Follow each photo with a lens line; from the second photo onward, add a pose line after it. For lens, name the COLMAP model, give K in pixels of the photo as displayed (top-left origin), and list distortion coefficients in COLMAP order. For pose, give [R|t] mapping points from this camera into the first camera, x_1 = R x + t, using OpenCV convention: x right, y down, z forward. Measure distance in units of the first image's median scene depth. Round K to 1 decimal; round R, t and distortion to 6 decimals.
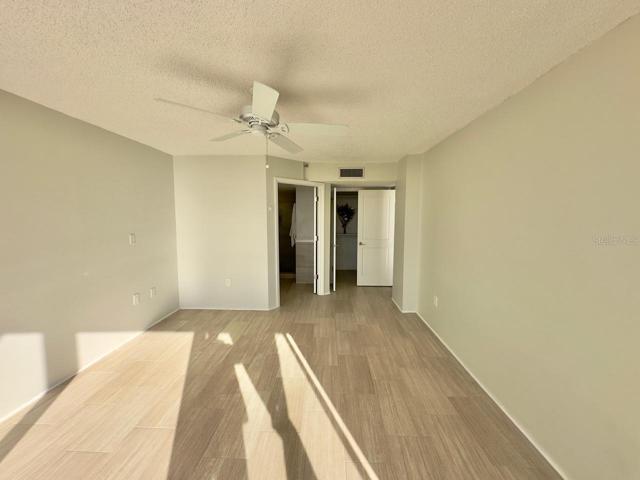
lens RADIAL K [[257.8, 0, 316.6], [0, 257.8, 238.2], [0, 0, 1]] dist [-0.000659, -0.000187]
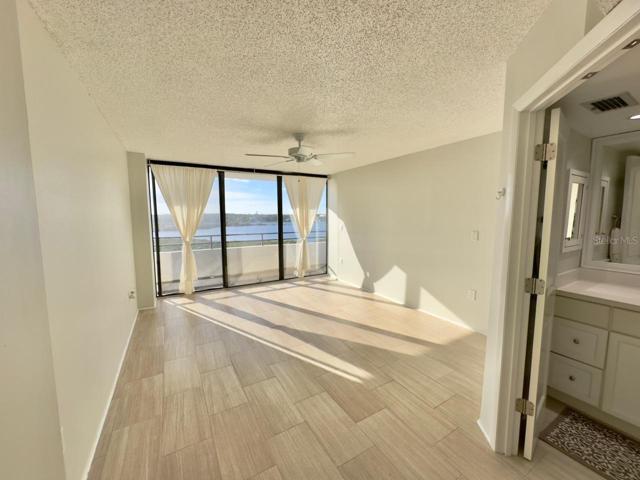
lens RADIAL K [[257.8, 0, 320.4], [0, 257.8, 238.3], [0, 0, 1]] dist [-0.000659, -0.000187]
pose [[-0.838678, 0.050385, -0.542292, 0.370897], [-0.045920, 0.985624, 0.162593, -0.130572], [0.542688, 0.161265, -0.824307, 1.598941]]
